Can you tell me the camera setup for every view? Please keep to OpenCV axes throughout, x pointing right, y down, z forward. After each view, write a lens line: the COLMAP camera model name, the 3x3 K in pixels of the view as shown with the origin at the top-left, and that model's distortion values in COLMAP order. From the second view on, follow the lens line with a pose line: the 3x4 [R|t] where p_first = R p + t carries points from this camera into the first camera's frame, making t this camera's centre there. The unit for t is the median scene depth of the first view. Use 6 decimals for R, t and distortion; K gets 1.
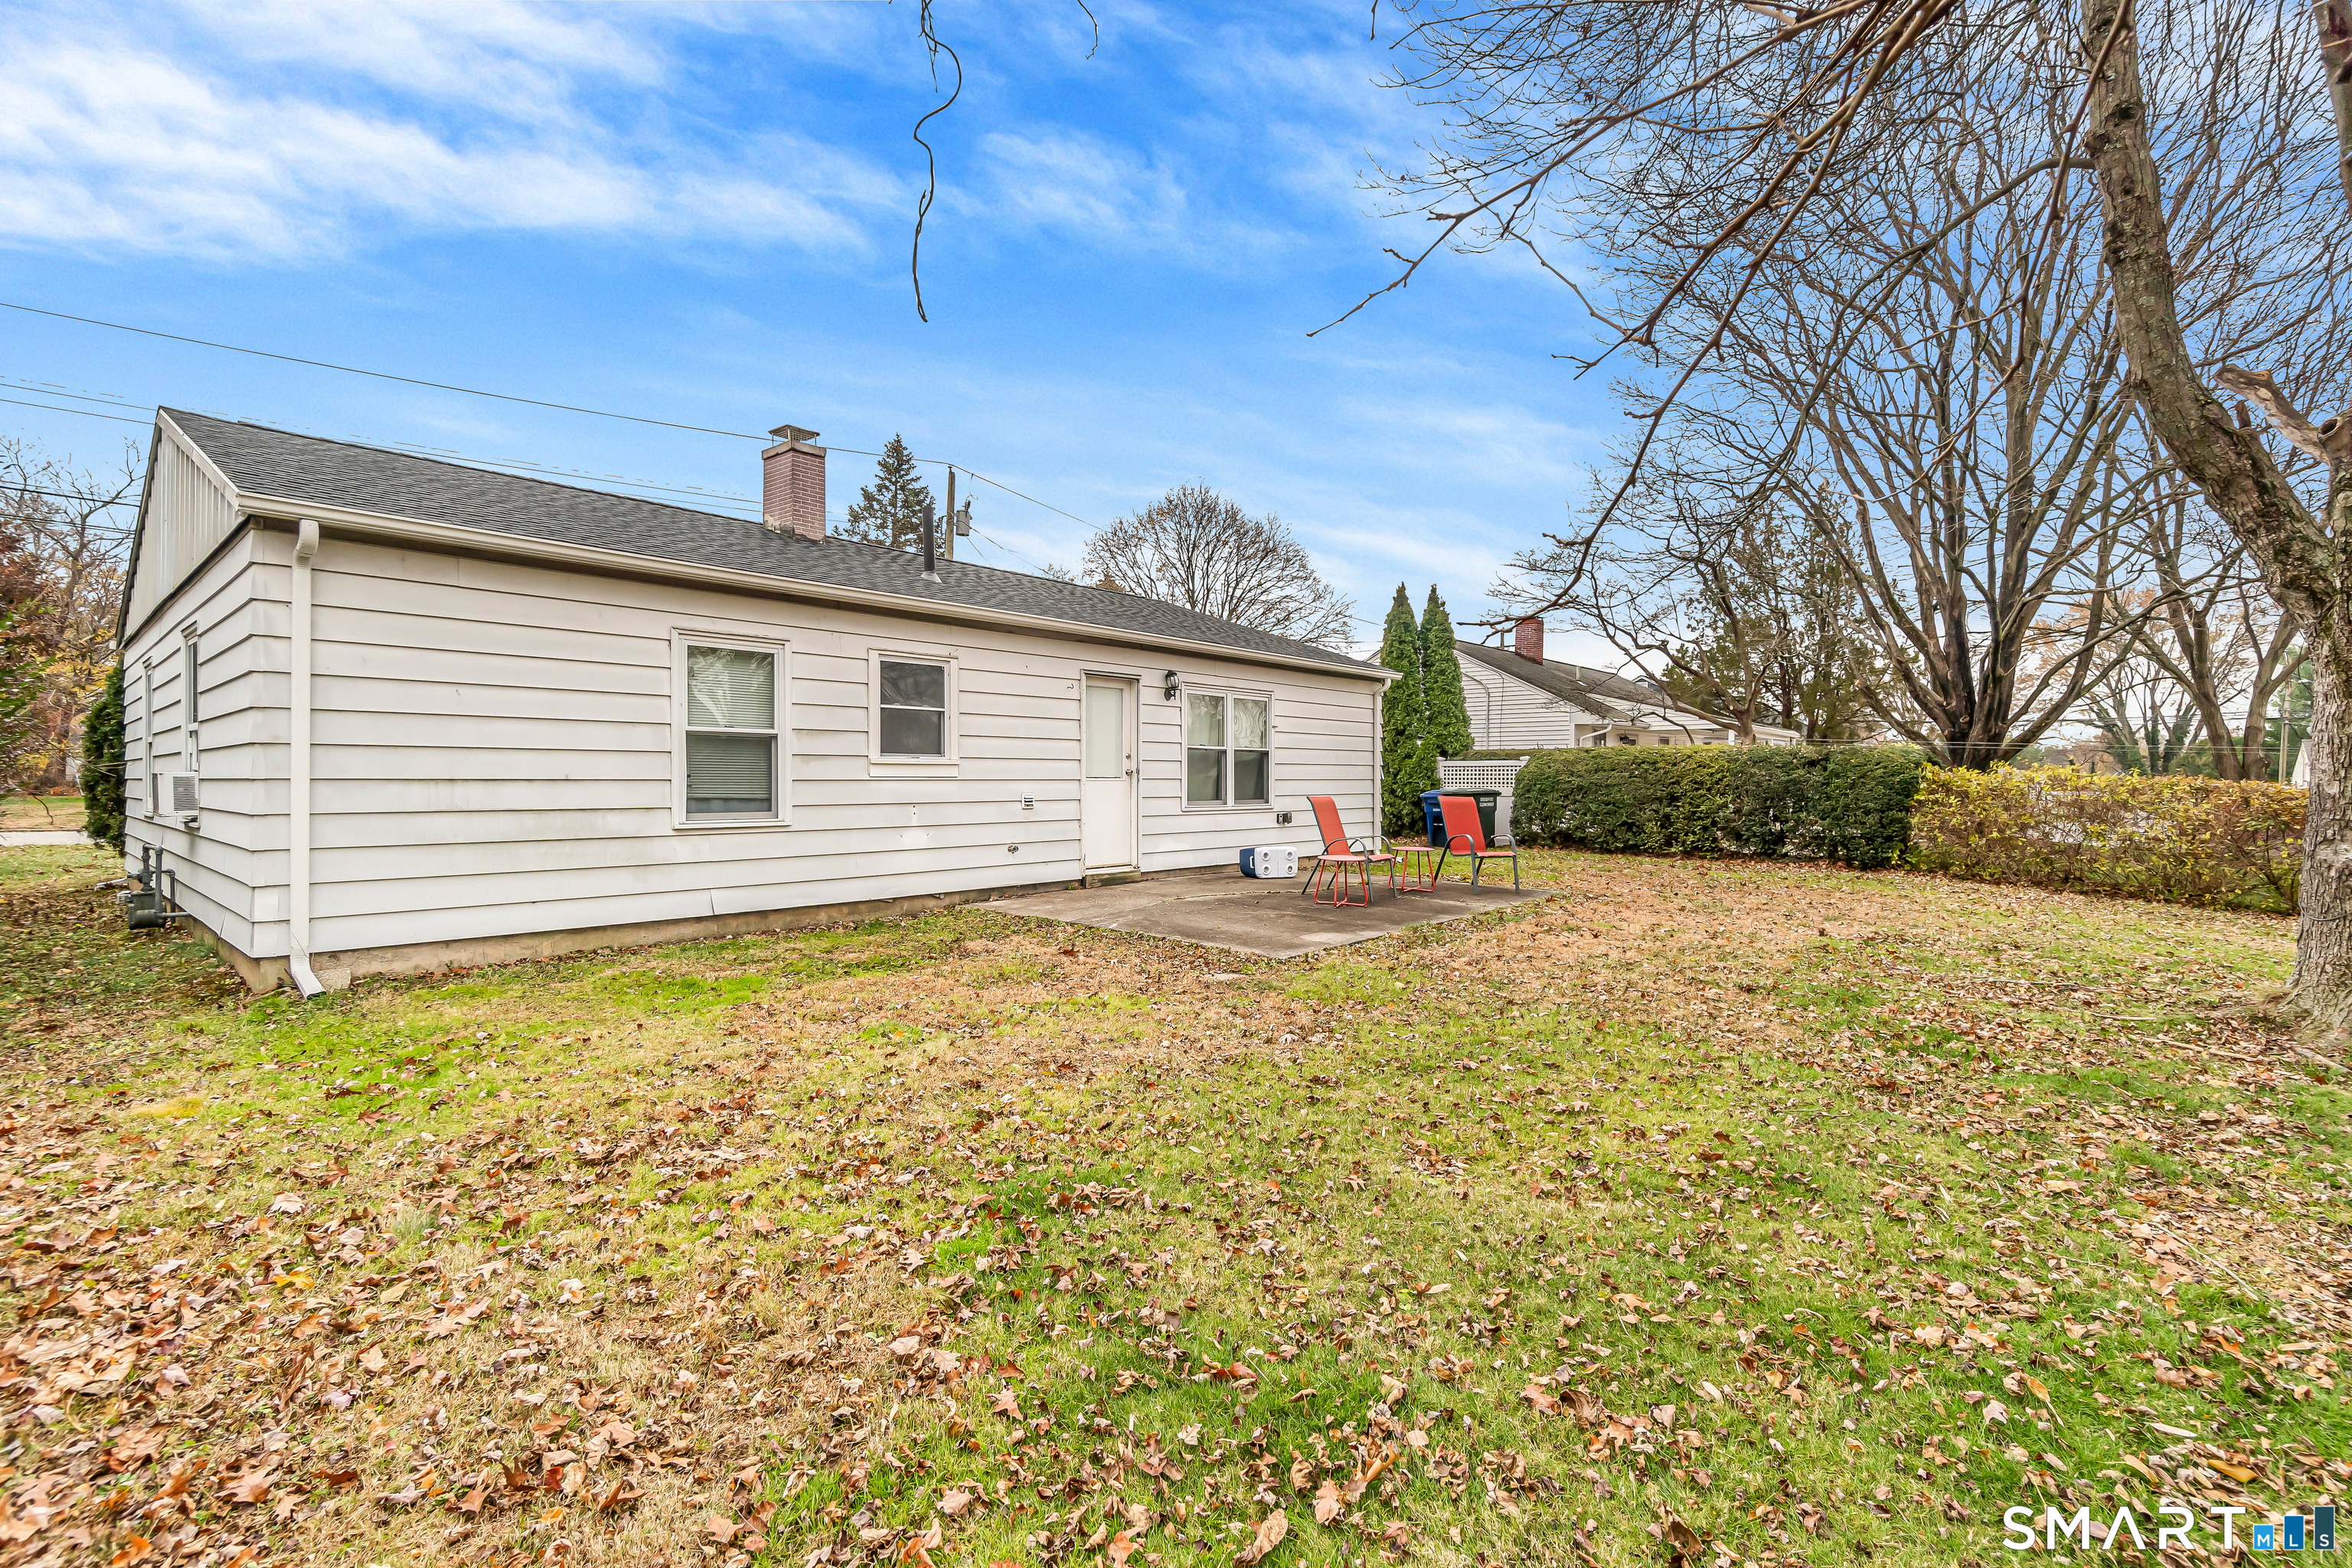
lens RADIAL K [[1037.2, 0, 1174.7], [0, 1037.2, 783.9], [0, 0, 1]] dist [-0.002095, -0.000587]
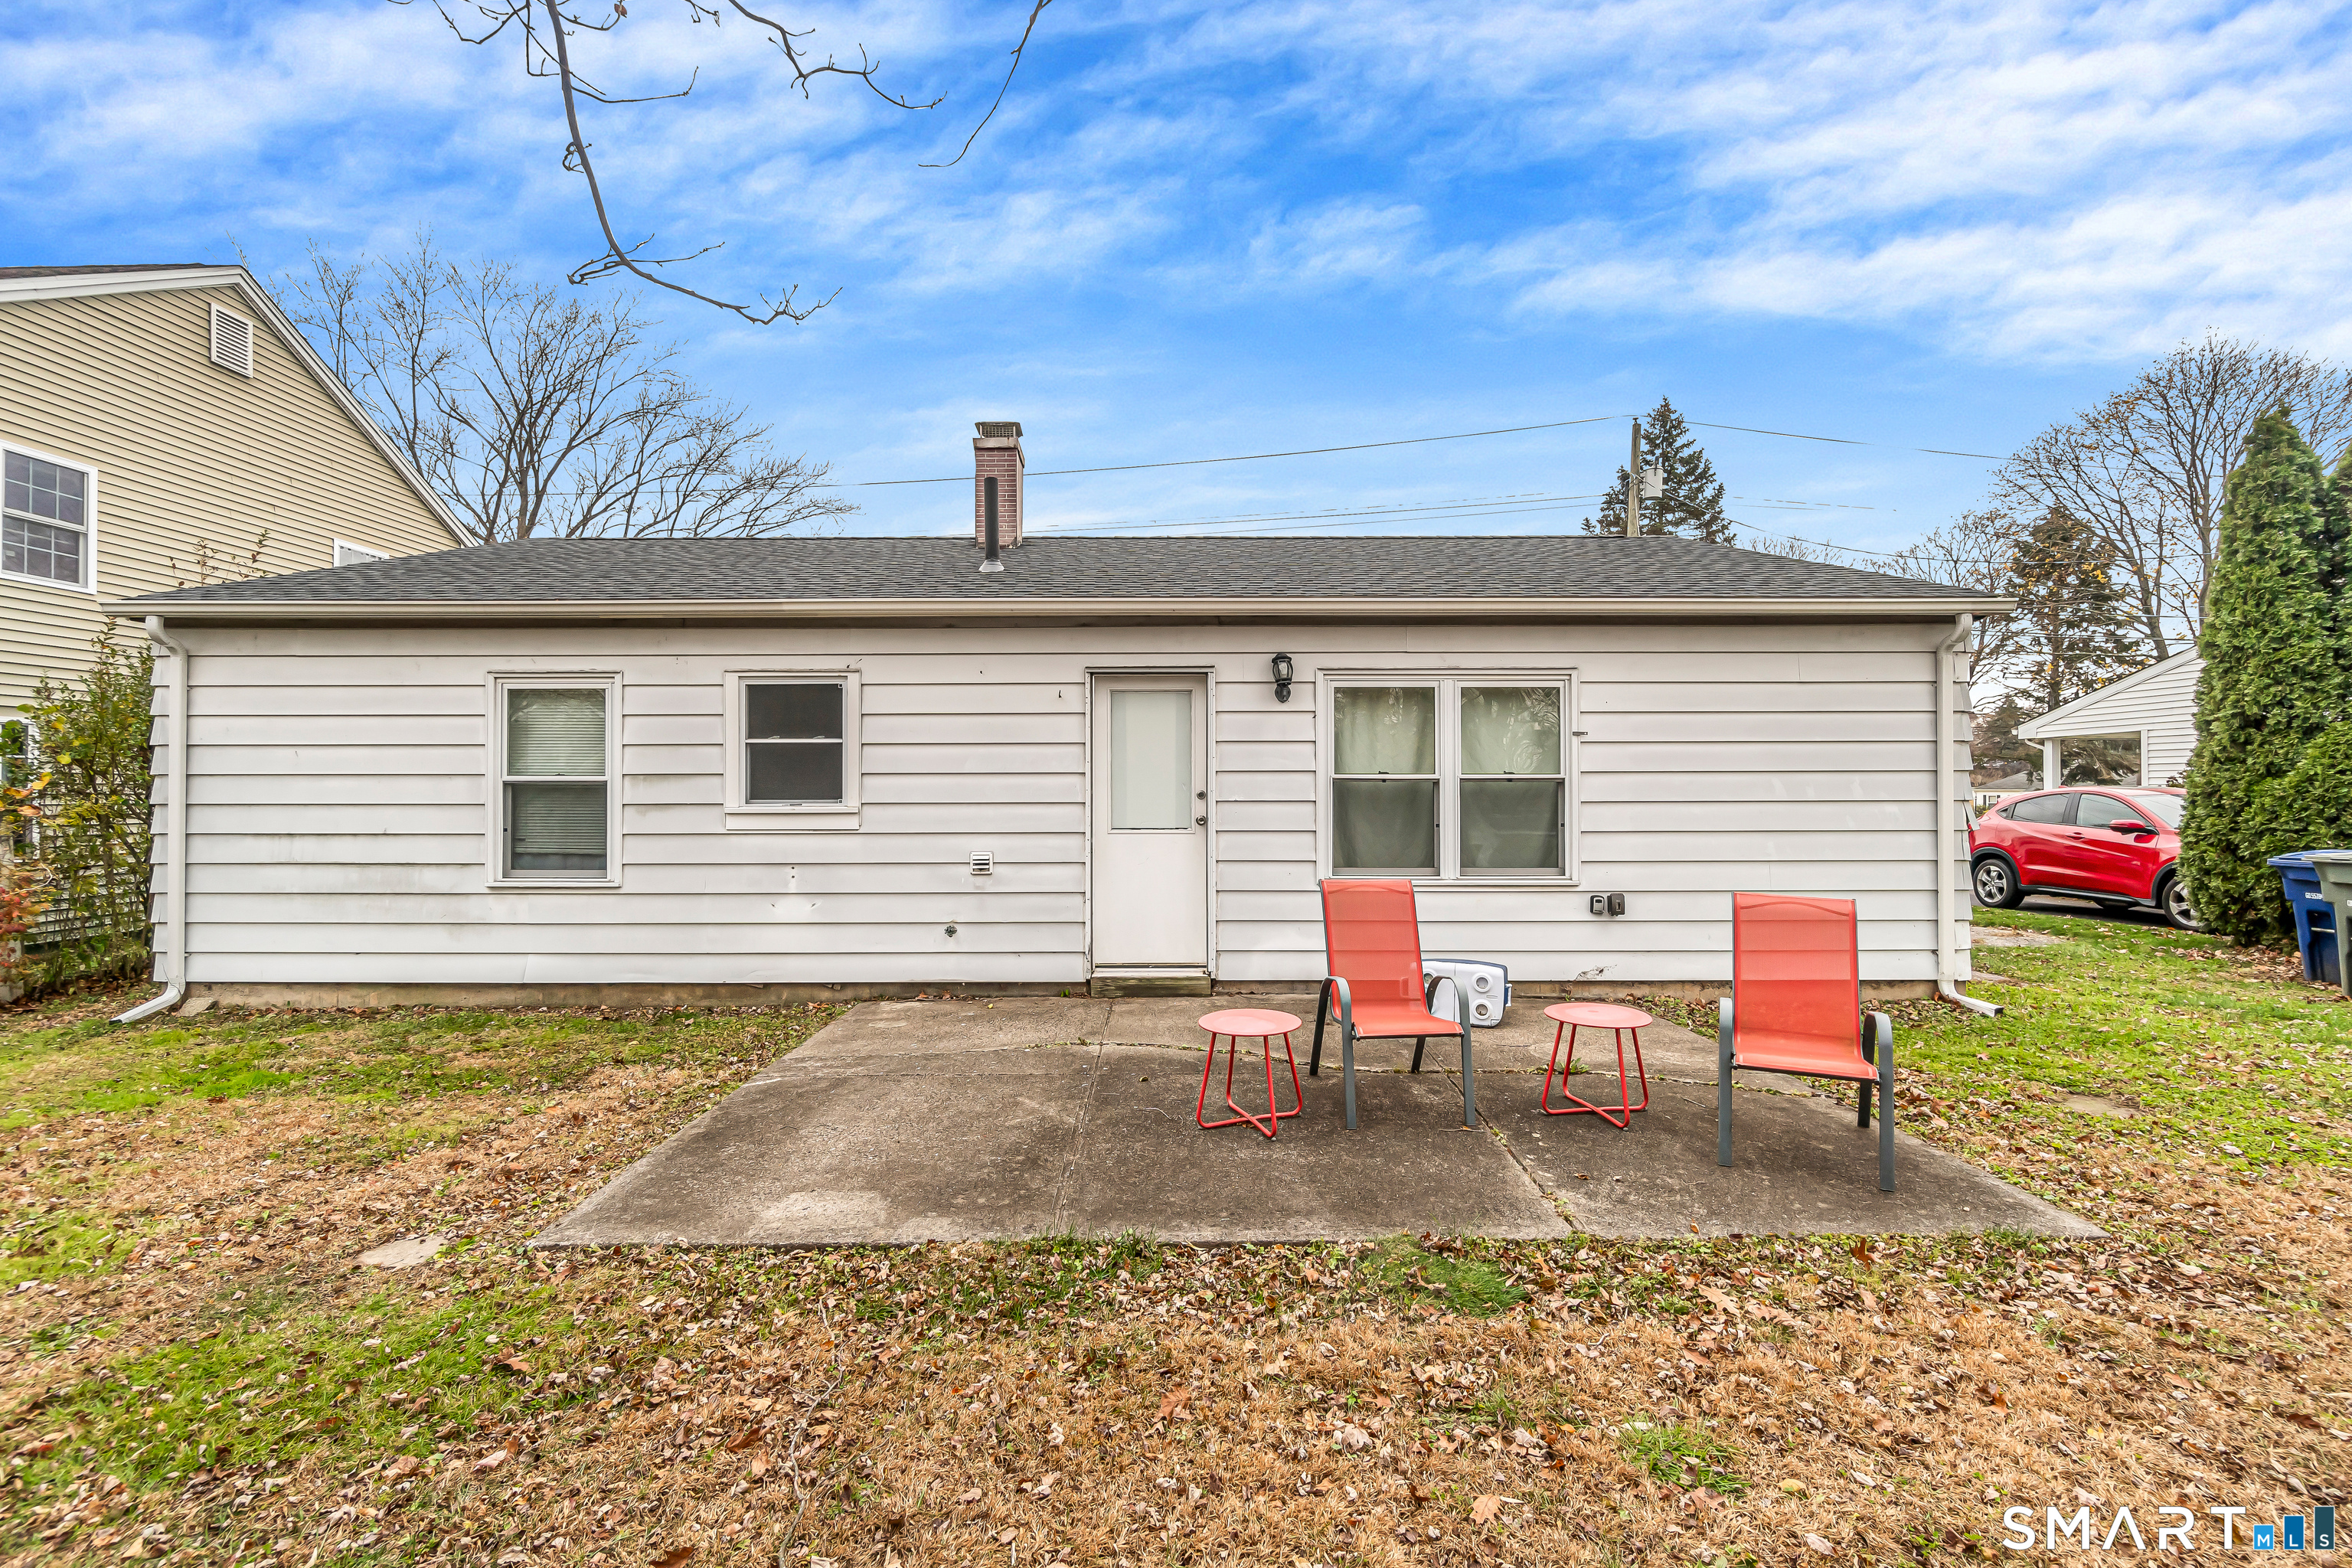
lens RADIAL K [[1037.2, 0, 1184.8], [0, 1037.2, 785.0], [0, 0, 1]] dist [-0.002095, -0.000587]
pose [[0.659230, -0.010714, -0.751865, 0.525890], [-0.000660, 0.999890, -0.014827, -0.028812], [0.751941, 0.010271, 0.659150, 0.706843]]
